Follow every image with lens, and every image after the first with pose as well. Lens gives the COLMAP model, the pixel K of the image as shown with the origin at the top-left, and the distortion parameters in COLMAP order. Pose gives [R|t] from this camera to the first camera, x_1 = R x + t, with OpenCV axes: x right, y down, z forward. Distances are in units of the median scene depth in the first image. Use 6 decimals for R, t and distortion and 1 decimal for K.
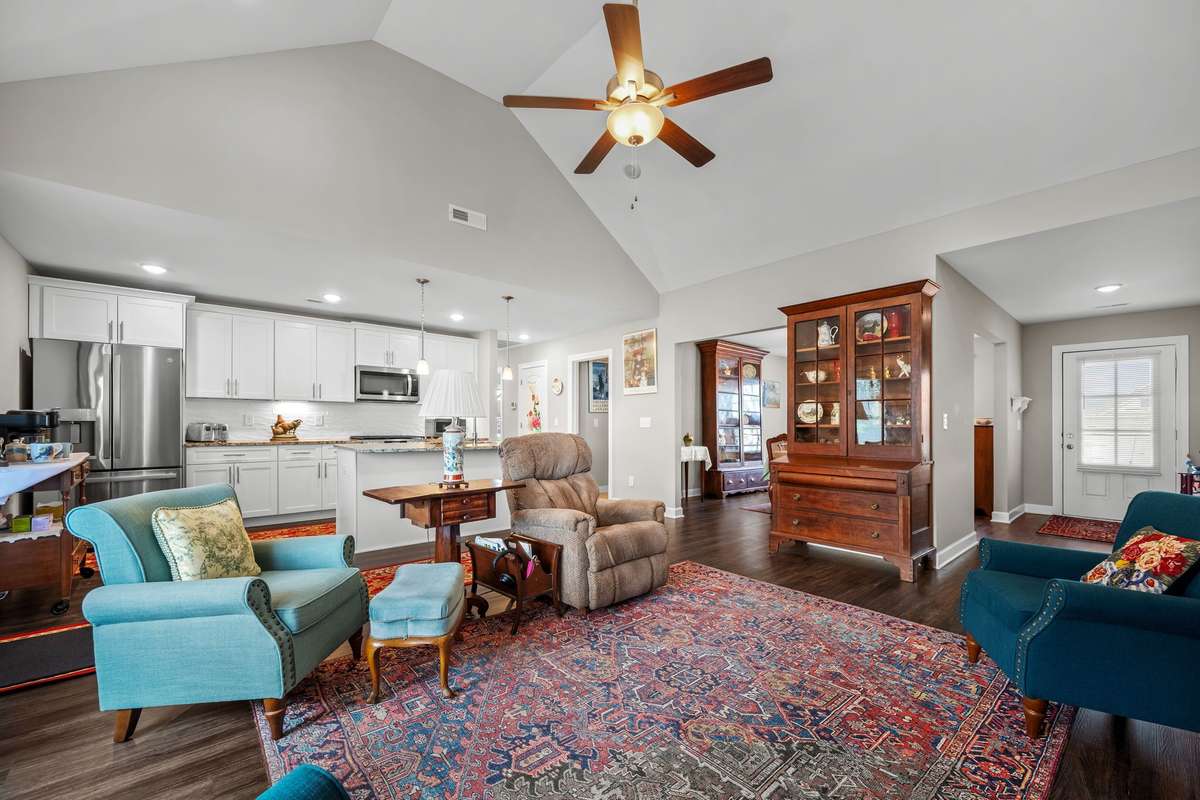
lens RADIAL K [[483.7, 0, 601.2], [0, 483.7, 422.8], [0, 0, 1]] dist [0.000361, 0.000462]
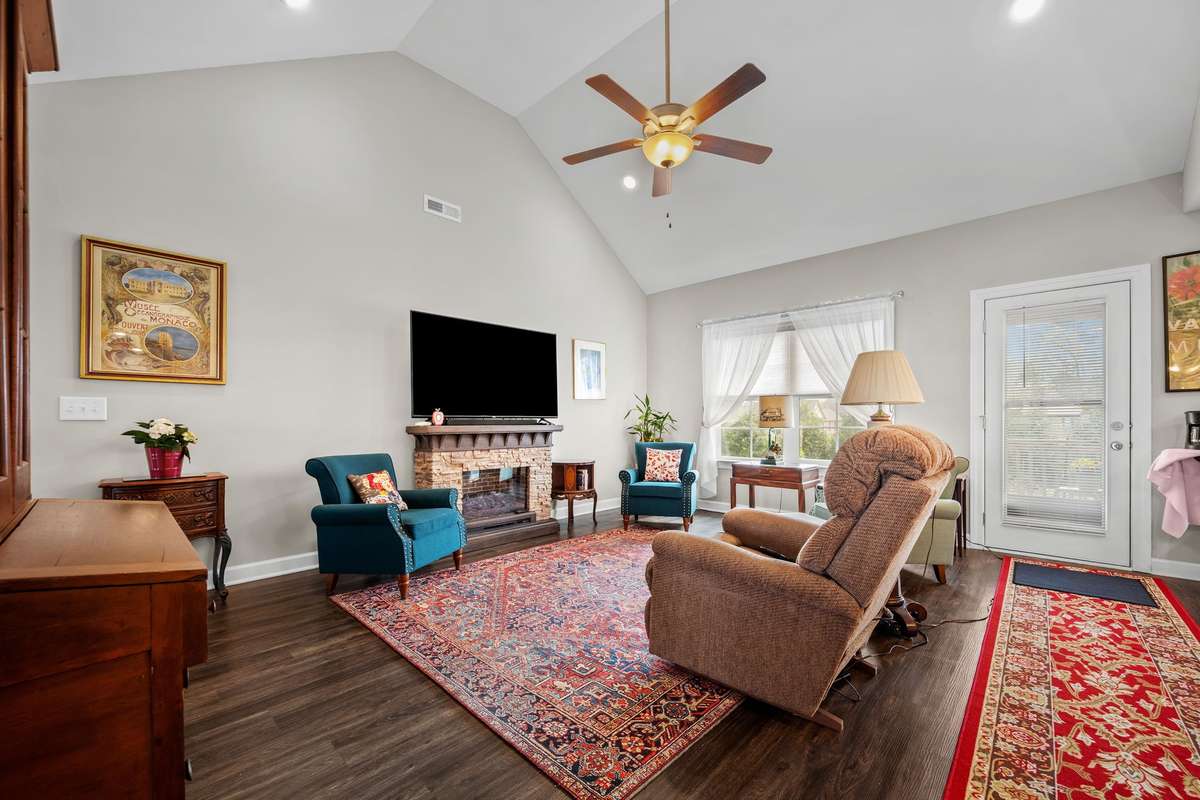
lens RADIAL K [[478.7, 0, 601.8], [0, 478.7, 418.2], [0, 0, 1]] dist [-0.001333, -0.000098]
pose [[-0.995541, -0.000850, -0.094325, 0.172978], [0.000087, 0.999951, -0.009933, 0.013965], [0.094329, -0.009897, -0.995492, 1.085281]]
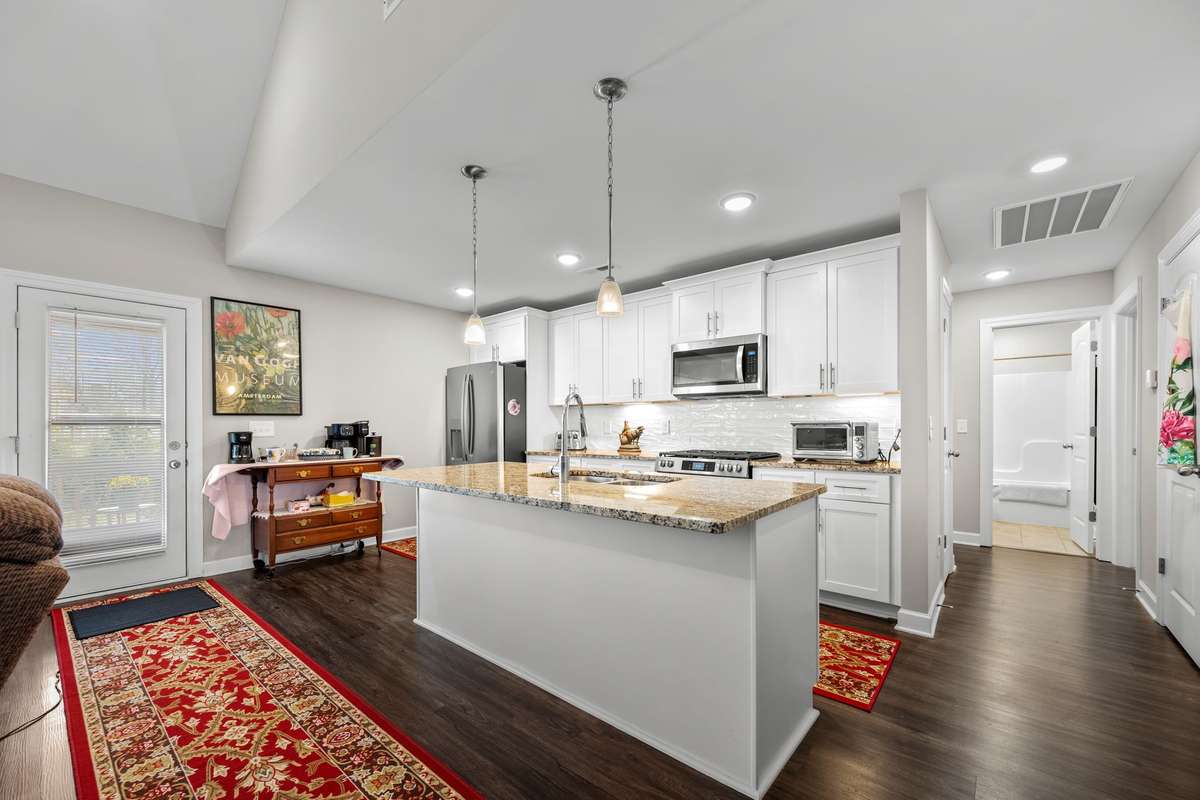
lens RADIAL K [[476.3, 0, 603.8], [0, 476.3, 431.1], [0, 0, 1]] dist [-0.002219, 0.000033]
pose [[0.146563, 0.004243, -0.989192, 0.173059], [0.005483, 0.999972, 0.005102, -0.004140], [0.989186, -0.006171, 0.146535, 1.002126]]
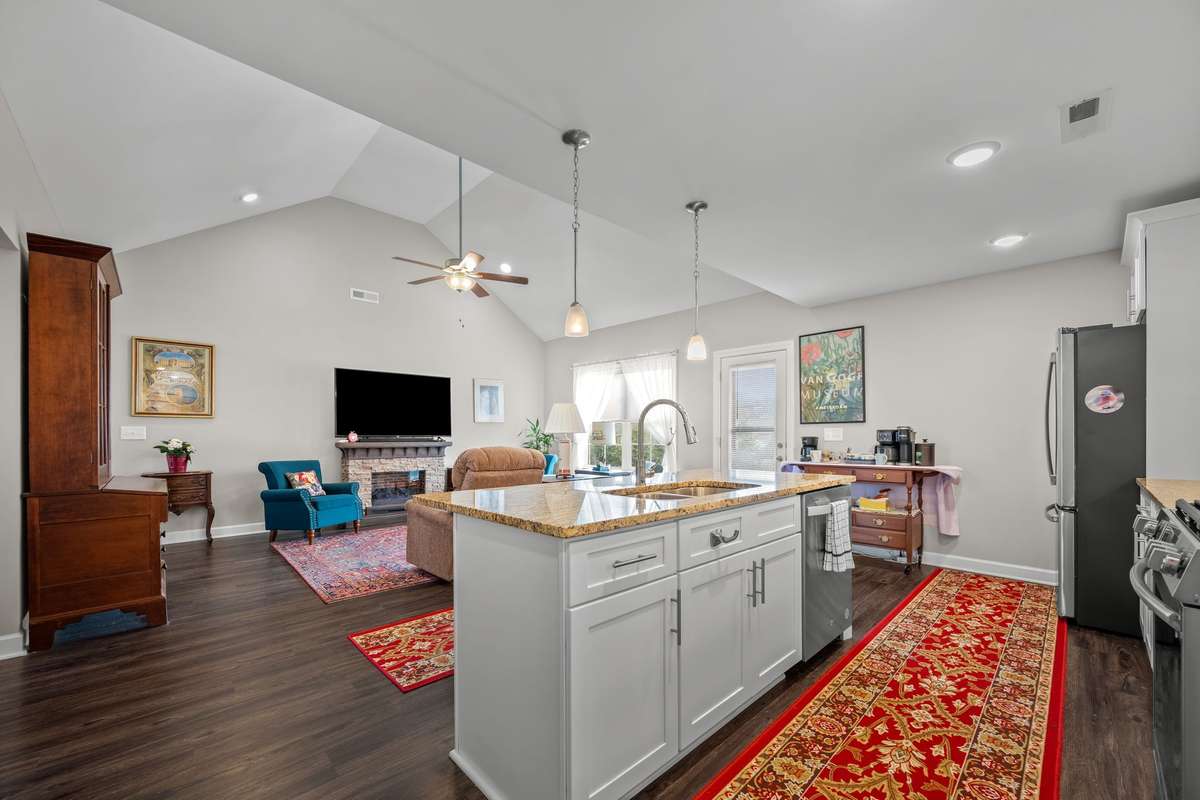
lens RADIAL K [[476.3, 0, 603.8], [0, 476.3, 431.1], [0, 0, 1]] dist [-0.002219, 0.000033]
pose [[-0.998952, -0.005025, -0.045487, -0.211600], [-0.004706, 0.999964, -0.007113, -0.004550], [0.045522, -0.006892, -0.998940, 1.506554]]
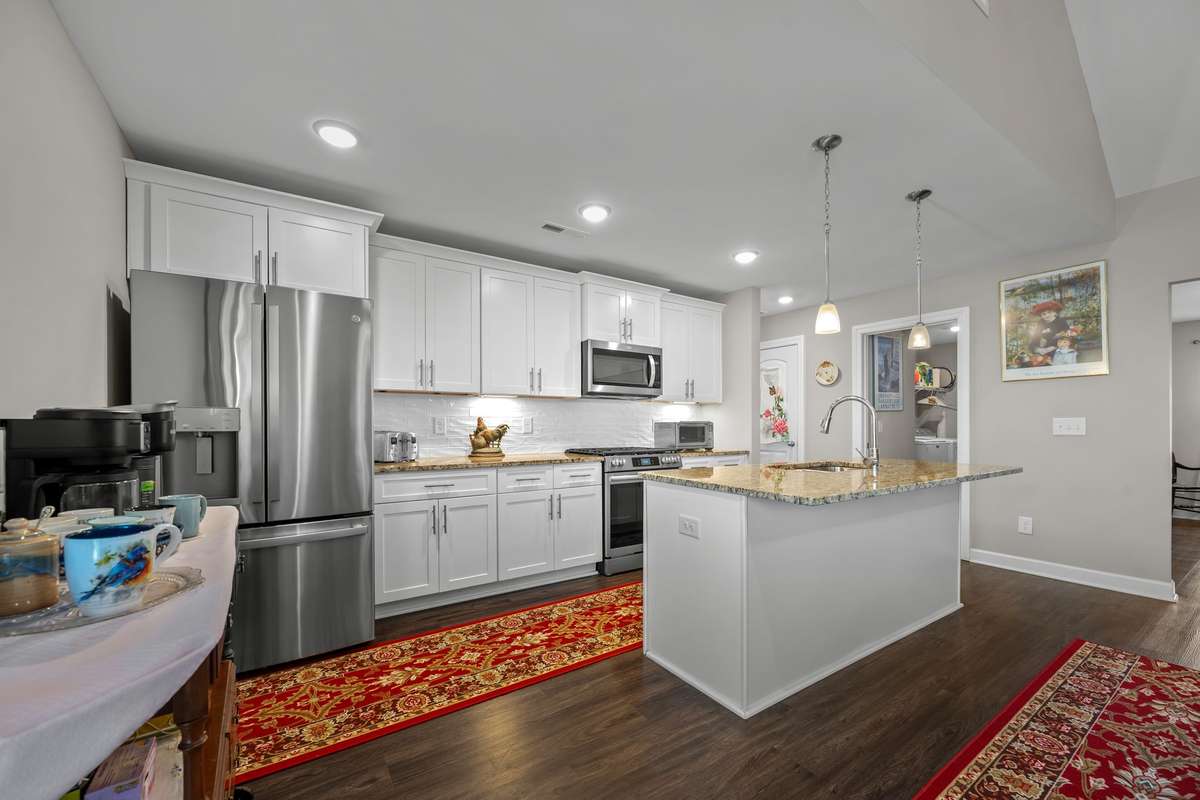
lens RADIAL K [[481.9, 0, 602.2], [0, 481.9, 427.0], [0, 0, 1]] dist [-0.000783, -0.000054]
pose [[0.992172, -0.004586, -0.124792, -0.503969], [0.005314, 0.999971, 0.005500, -0.007715], [0.124763, -0.006120, 0.992168, 0.455144]]
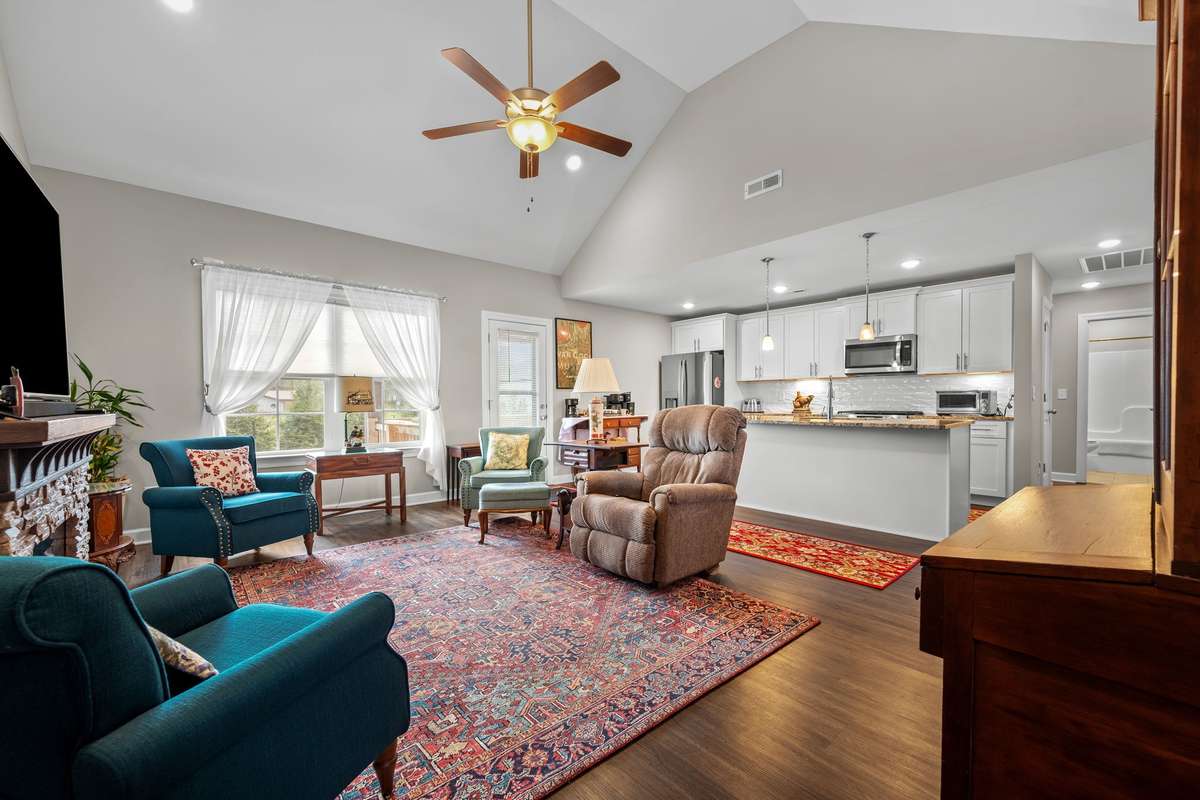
lens RADIAL K [[483.2, 0, 598.9], [0, 483.2, 413.8], [0, 0, 1]] dist [0.000091, 0.000040]
pose [[0.007323, 0.021556, -0.999741, 0.633801], [0.007257, 0.999740, 0.021609, 0.011038], [0.999947, -0.007413, 0.007165, 0.590001]]
